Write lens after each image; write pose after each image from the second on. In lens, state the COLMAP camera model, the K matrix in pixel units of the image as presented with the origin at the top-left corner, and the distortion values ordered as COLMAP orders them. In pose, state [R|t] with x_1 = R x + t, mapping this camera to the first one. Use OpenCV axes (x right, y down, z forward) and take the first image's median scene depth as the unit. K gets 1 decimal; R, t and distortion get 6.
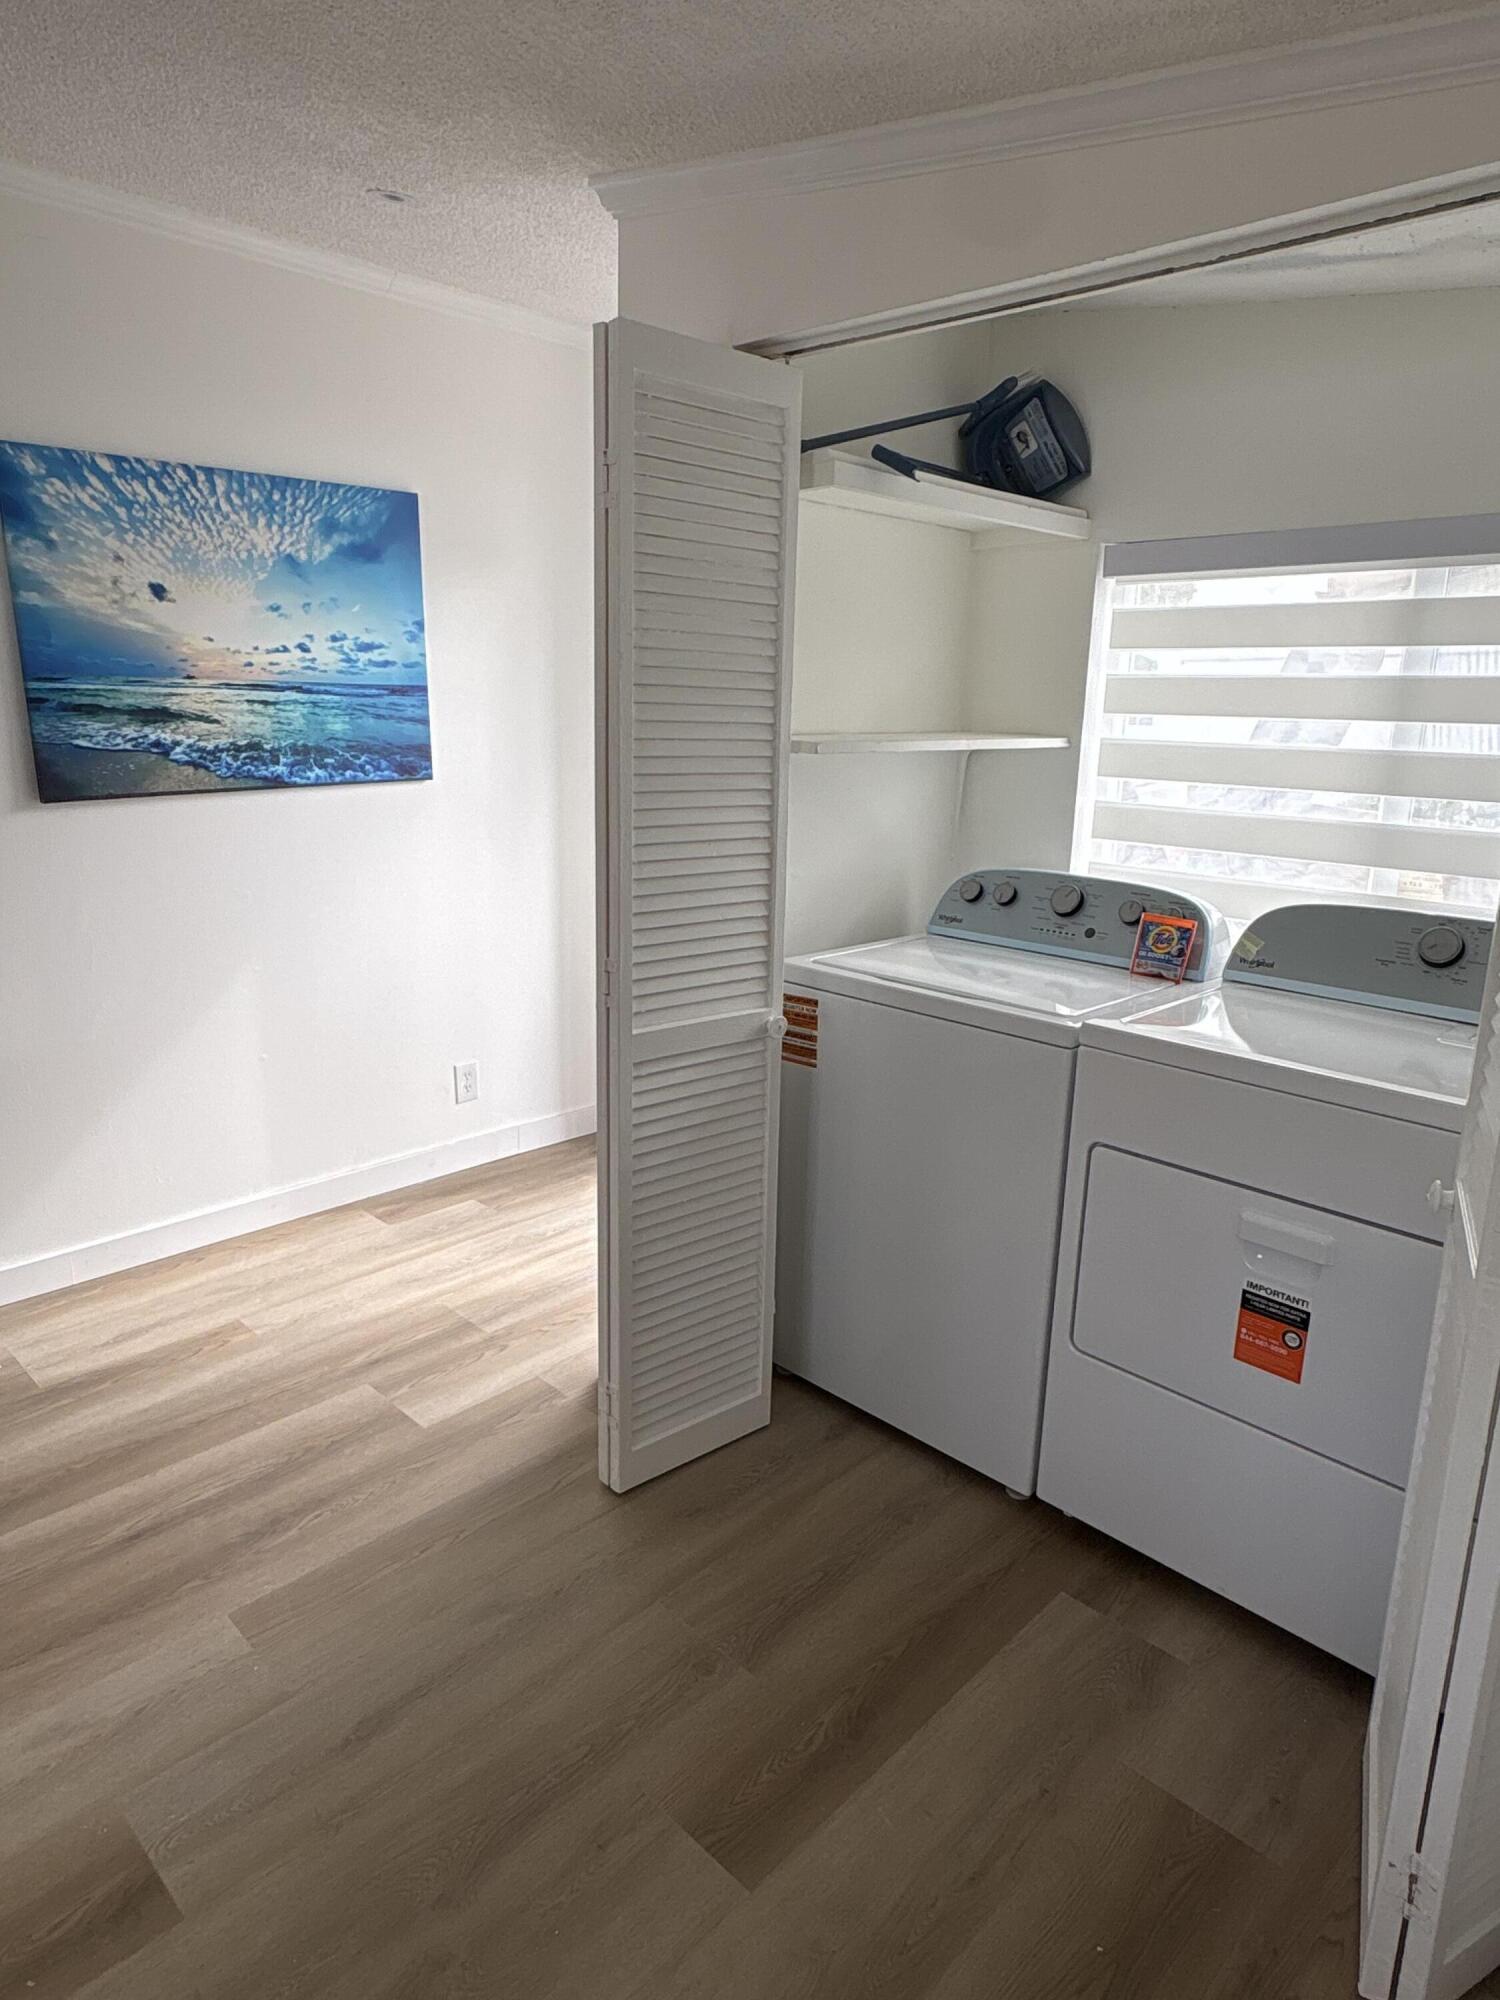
lens RADIAL K [[1226.4, 0, 746.3], [0, 1226.4, 1018.2], [0, 0, 1]] dist [-0.012044, 0.000109]
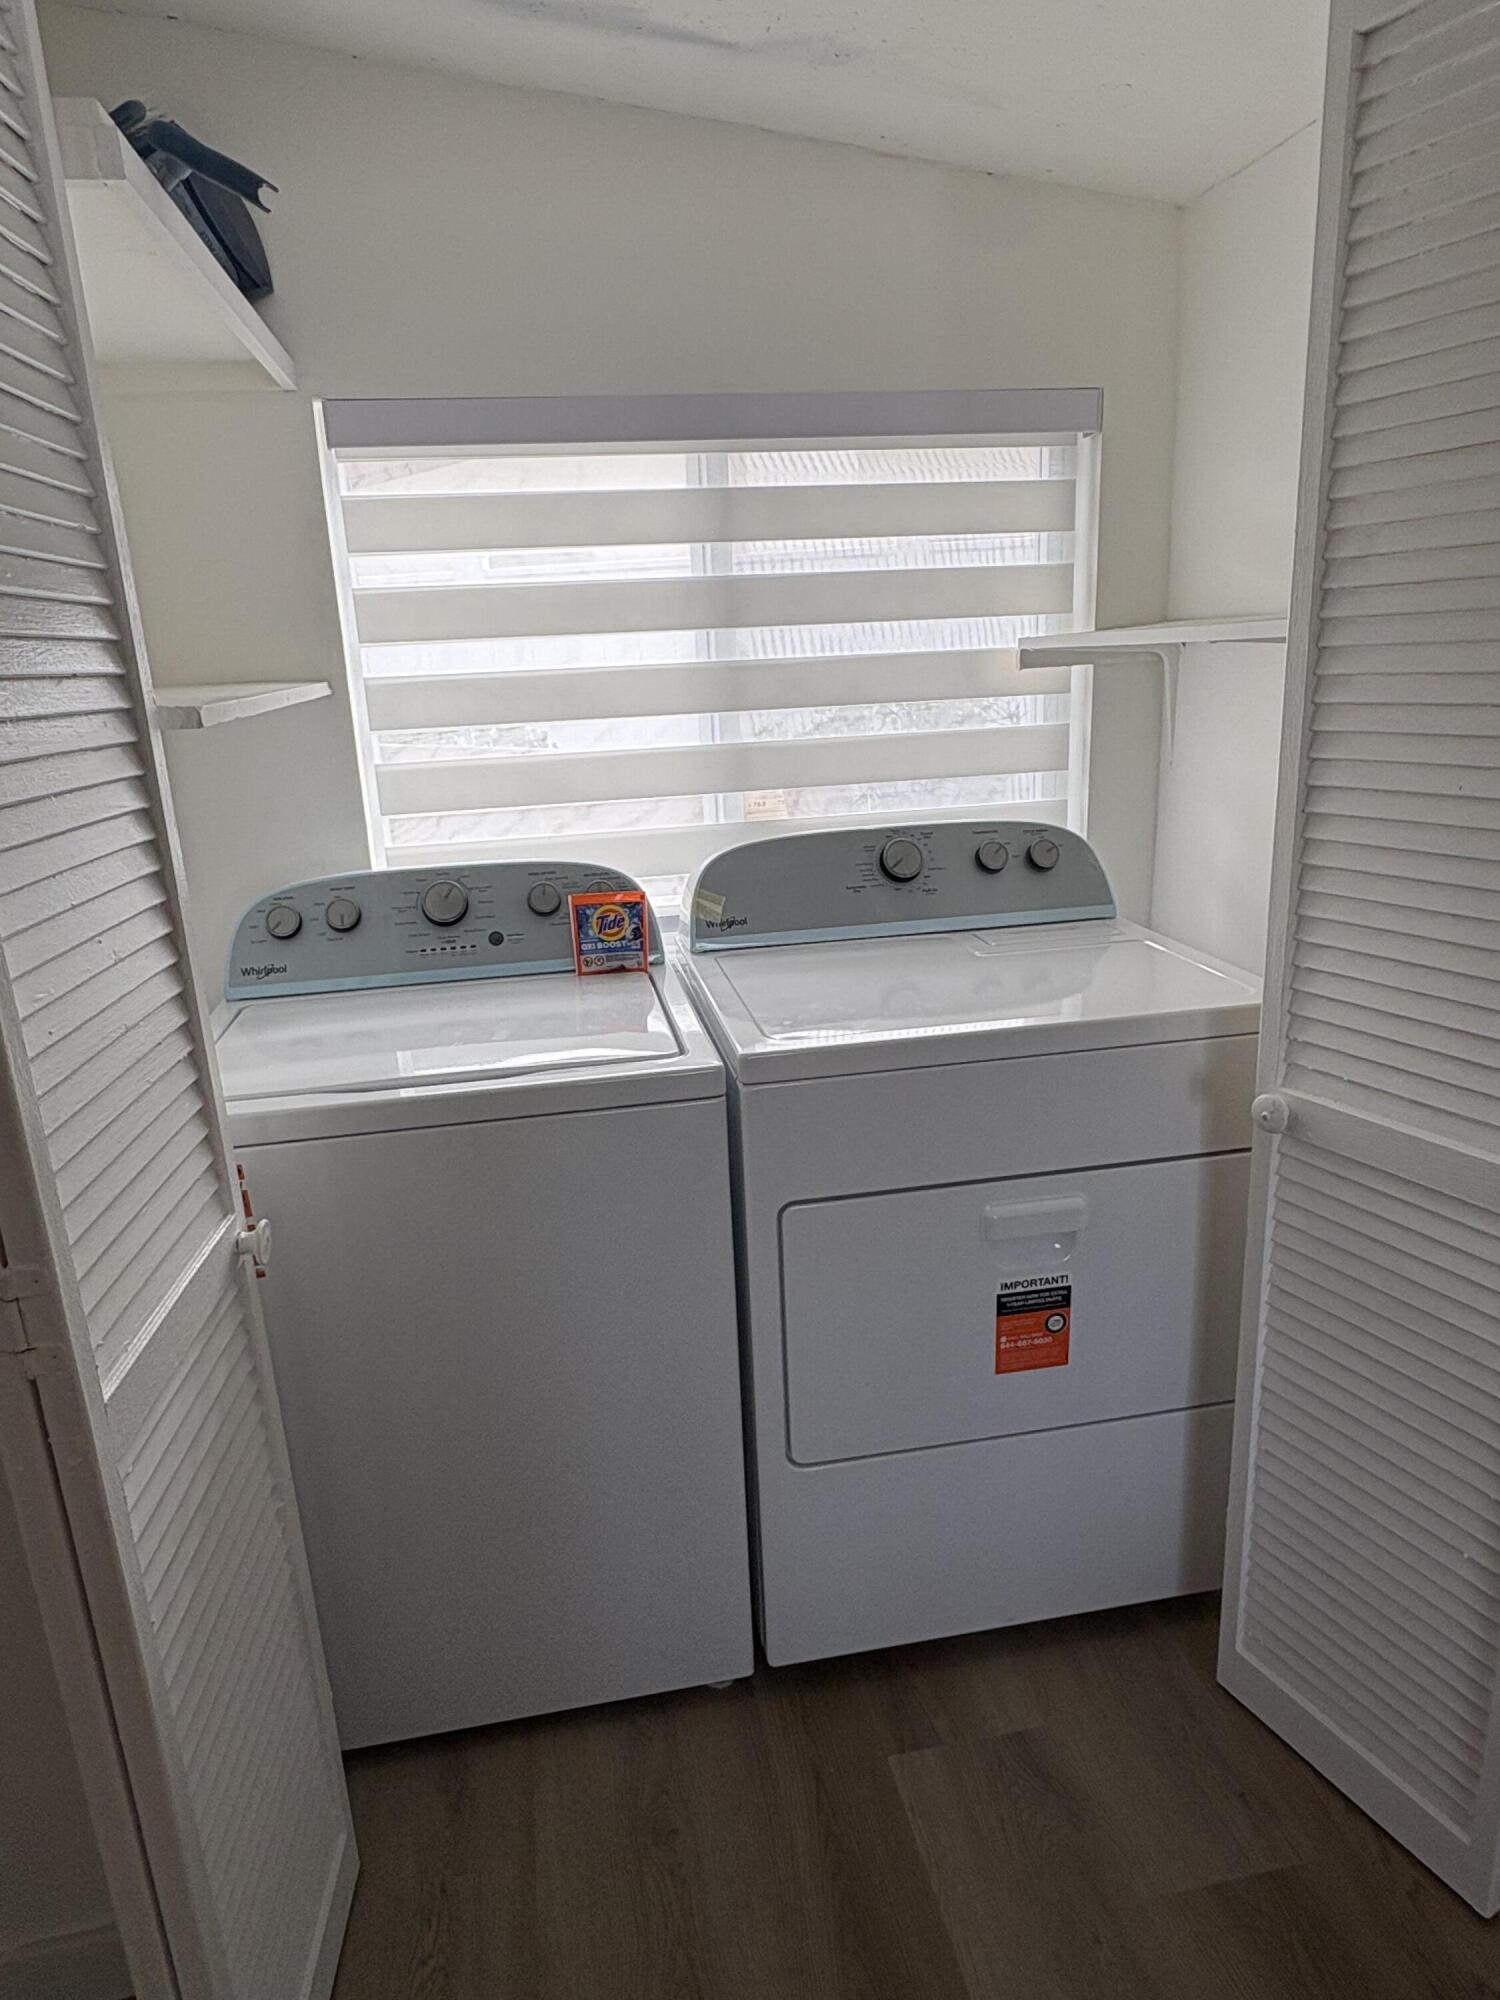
lens RADIAL K [[1226.4, 0, 746.3], [0, 1226.4, 1018.2], [0, 0, 1]] dist [-0.012044, 0.000109]
pose [[0.581999, -0.283150, 0.762301, -0.224191], [0.261502, 0.952797, 0.154258, -0.107089], [-0.769996, 0.109565, 0.628571, 0.466605]]
